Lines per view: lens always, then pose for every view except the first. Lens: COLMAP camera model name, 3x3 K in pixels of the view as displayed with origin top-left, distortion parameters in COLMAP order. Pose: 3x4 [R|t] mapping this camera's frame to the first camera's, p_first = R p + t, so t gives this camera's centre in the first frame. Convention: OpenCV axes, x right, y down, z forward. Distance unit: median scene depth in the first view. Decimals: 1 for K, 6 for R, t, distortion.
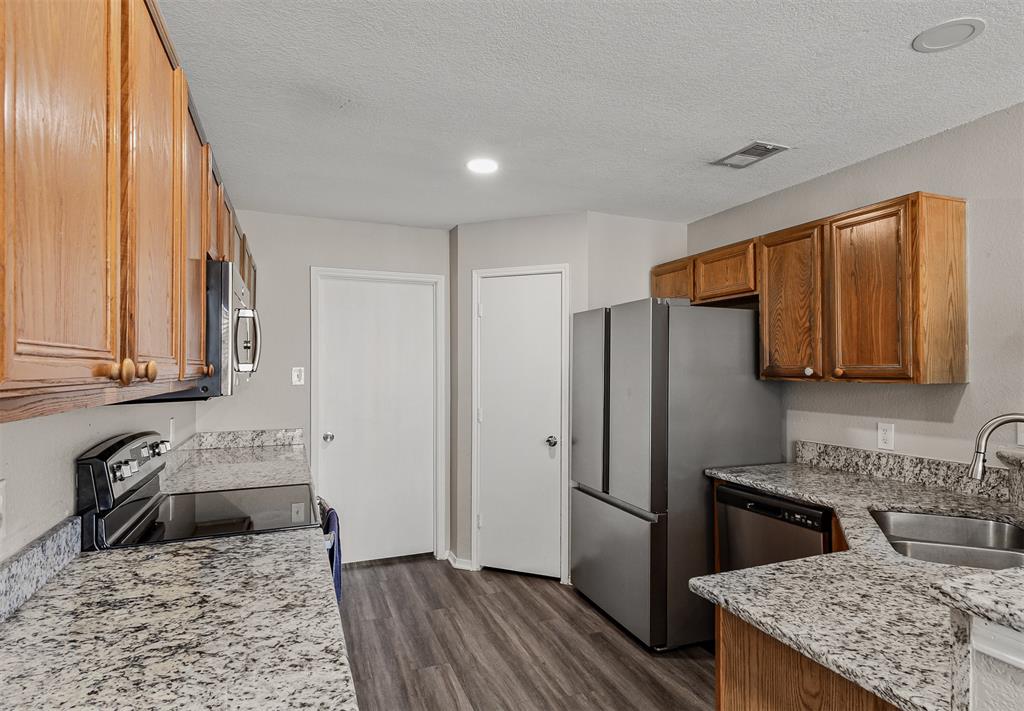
lens RADIAL K [[573.7, 0, 517.0], [0, 573.7, 360.8], [0, 0, 1]] dist [0.014019, -0.000786]
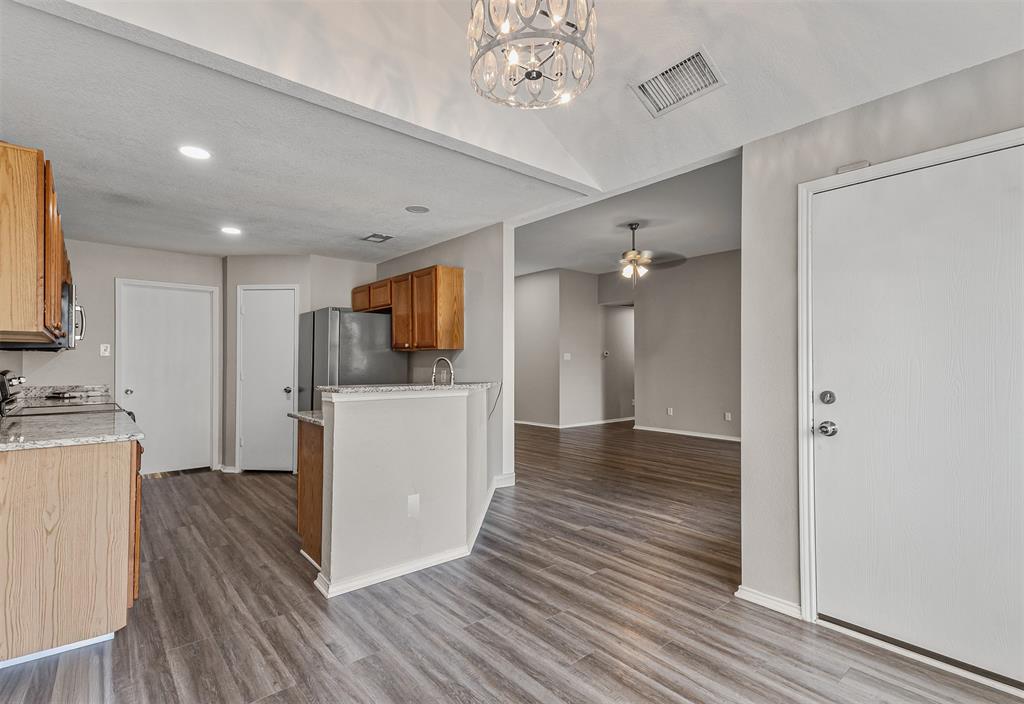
lens RADIAL K [[497.3, 0, 502.6], [0, 497.3, 354.0], [0, 0, 1]] dist [0.005865, 0.000671]
pose [[0.947959, 0.002667, 0.318380, 0.195432], [-0.001484, 0.999991, -0.003957, 0.041018], [-0.318388, 0.003279, 0.947955, -0.587229]]
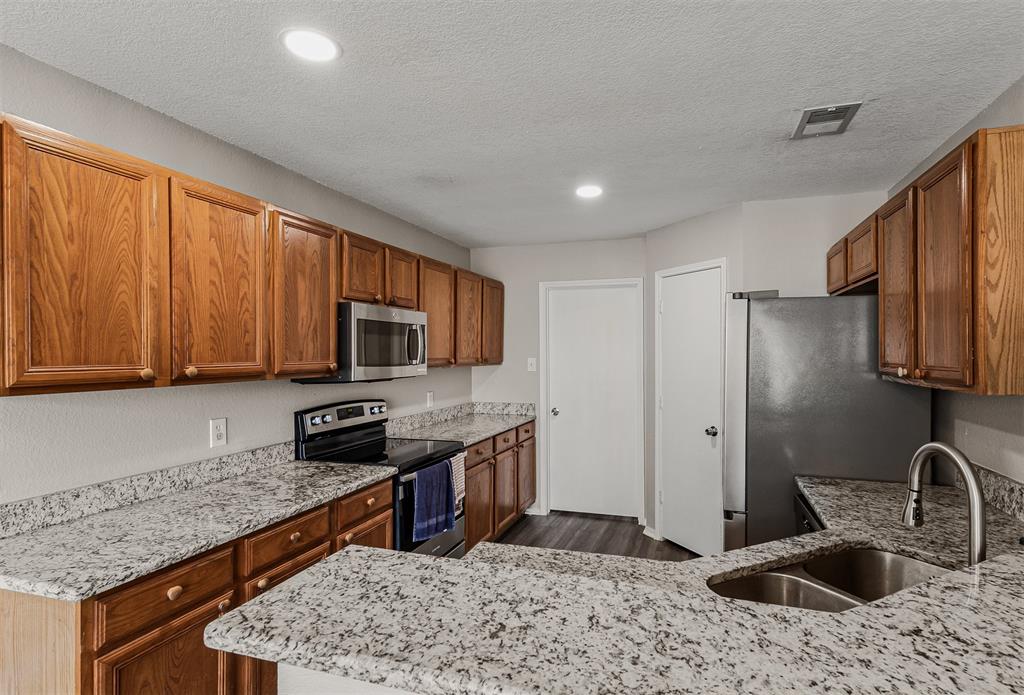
lens RADIAL K [[522.5, 0, 544.9], [0, 522.5, 353.8], [0, 0, 1]] dist [0.016815, -0.001587]
pose [[0.773151, 0.002450, -0.634217, 0.432615], [0.009490, 0.999836, 0.015431, -0.017195], [0.634151, -0.017949, 0.773001, 0.083541]]
